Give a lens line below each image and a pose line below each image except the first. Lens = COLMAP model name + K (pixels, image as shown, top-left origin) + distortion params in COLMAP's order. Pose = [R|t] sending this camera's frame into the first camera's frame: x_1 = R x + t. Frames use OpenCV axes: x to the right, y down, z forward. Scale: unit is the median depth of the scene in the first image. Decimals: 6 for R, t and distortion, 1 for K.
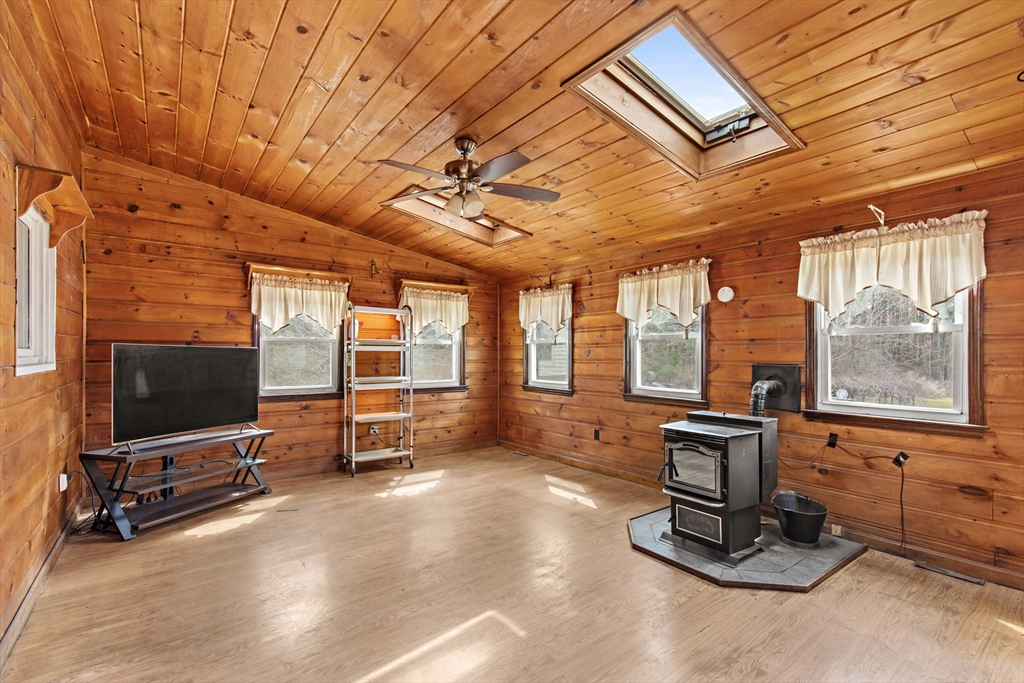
lens RADIAL K [[460.5, 0, 513.0], [0, 460.5, 346.7], [0, 0, 1]] dist [0.012518, -0.002872]
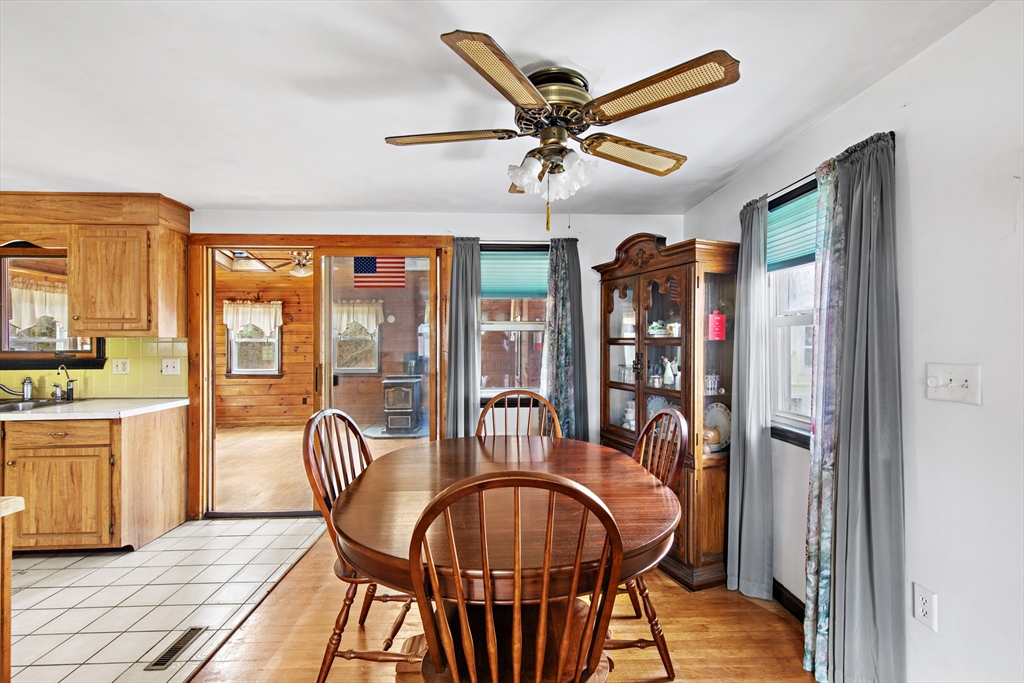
lens RADIAL K [[460.5, 0, 511.8], [0, 460.5, 341.3], [0, 0, 1]] dist [0.012518, -0.002872]
pose [[0.574570, -0.000907, 0.818455, -0.724495], [-0.004701, 0.999979, 0.004409, -0.021344], [-0.818442, -0.006381, 0.574554, -0.490038]]
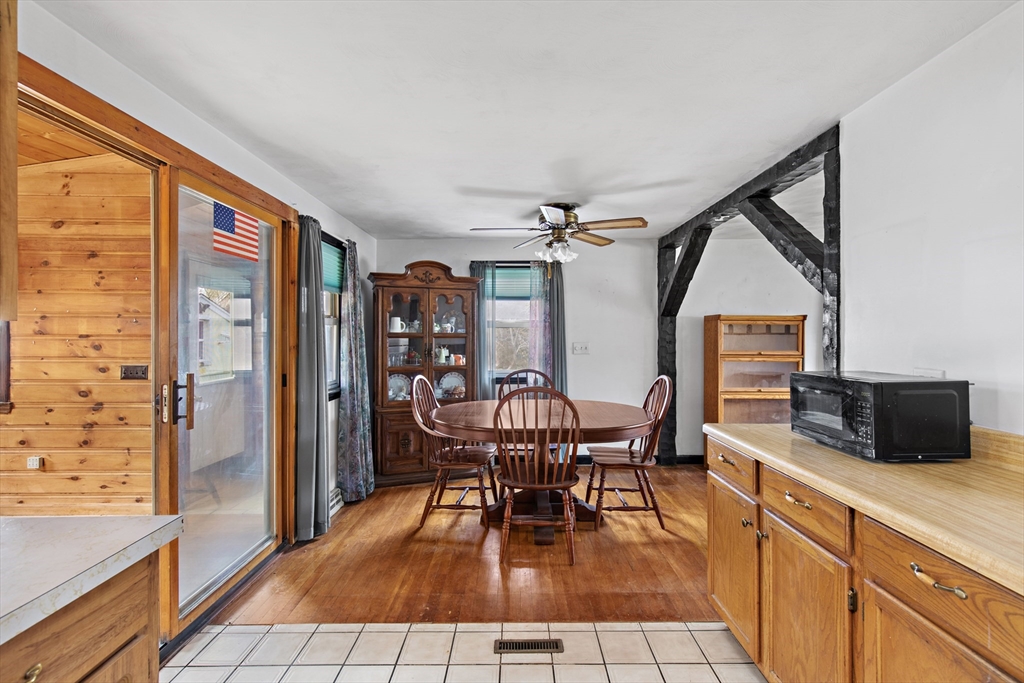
lens RADIAL K [[460.5, 0, 517.5], [0, 460.5, 332.5], [0, 0, 1]] dist [0.012518, -0.002872]
pose [[-0.799801, 0.003267, 0.600257, -0.791640], [-0.004549, 0.999923, -0.011504, -0.015168], [-0.600248, -0.011931, -0.799725, 0.316383]]
